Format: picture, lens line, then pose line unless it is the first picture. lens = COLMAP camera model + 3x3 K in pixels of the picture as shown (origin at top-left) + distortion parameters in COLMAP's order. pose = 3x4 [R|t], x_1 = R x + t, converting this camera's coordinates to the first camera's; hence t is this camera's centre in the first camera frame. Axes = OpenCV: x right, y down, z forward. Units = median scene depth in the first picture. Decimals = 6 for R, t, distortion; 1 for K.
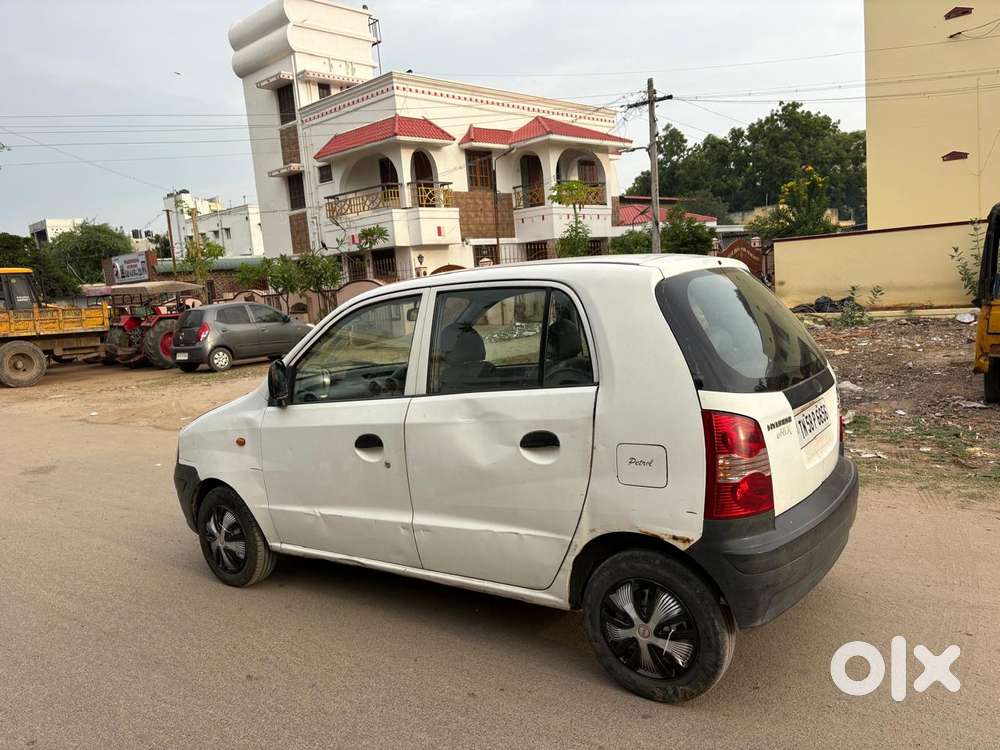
lens RADIAL K [[754.6, 0, 497.1], [0, 754.6, 369.0], [0, 0, 1]] dist [0.042656, -0.040676]
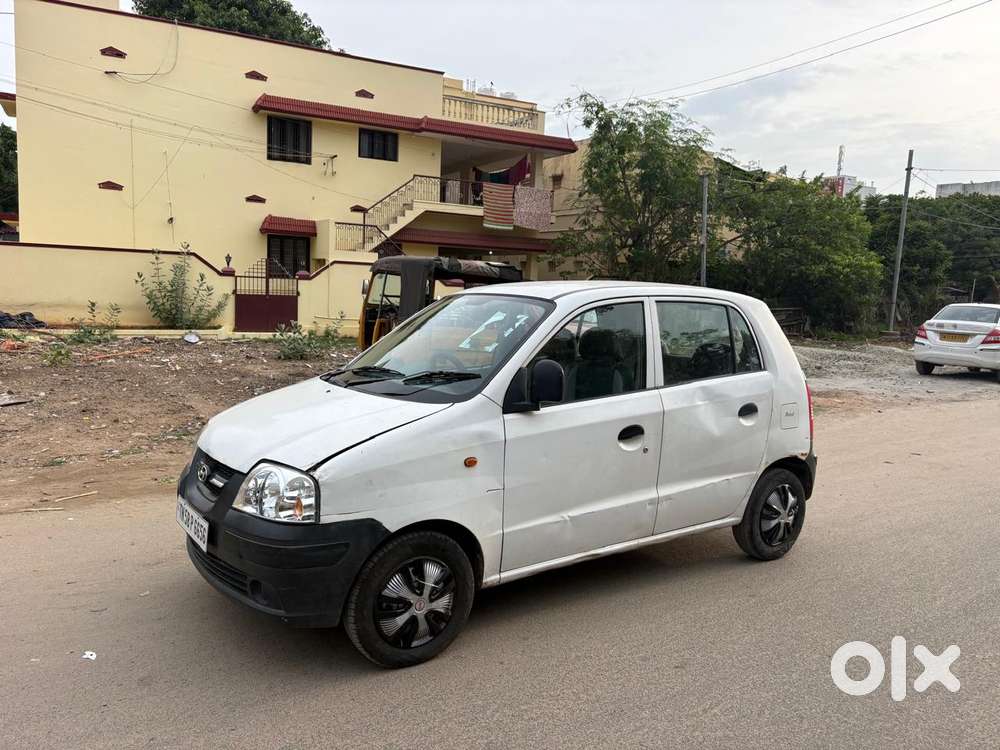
lens RADIAL K [[754.6, 0, 509.9], [0, 754.6, 364.9], [0, 0, 1]] dist [0.042656, -0.040676]
pose [[0.321968, -0.004913, 0.946738, -1.271939], [0.038923, 0.999210, -0.008052, 0.000230], [-0.945950, 0.039443, 0.321905, 0.814016]]
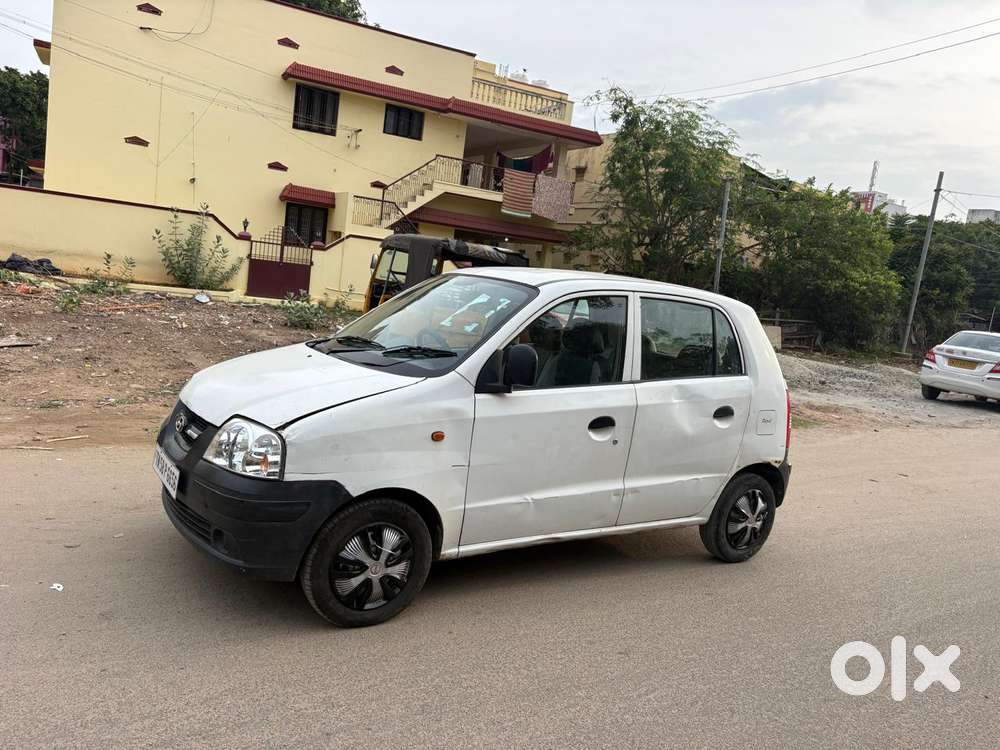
lens RADIAL K [[754.6, 0, 501.5], [0, 754.6, 365.7], [0, 0, 1]] dist [0.042656, -0.040676]
pose [[0.344249, 0.008841, 0.938837, -1.276198], [-0.049406, 0.998741, 0.008711, 0.009204], [-0.937578, -0.049383, 0.344252, 0.763893]]
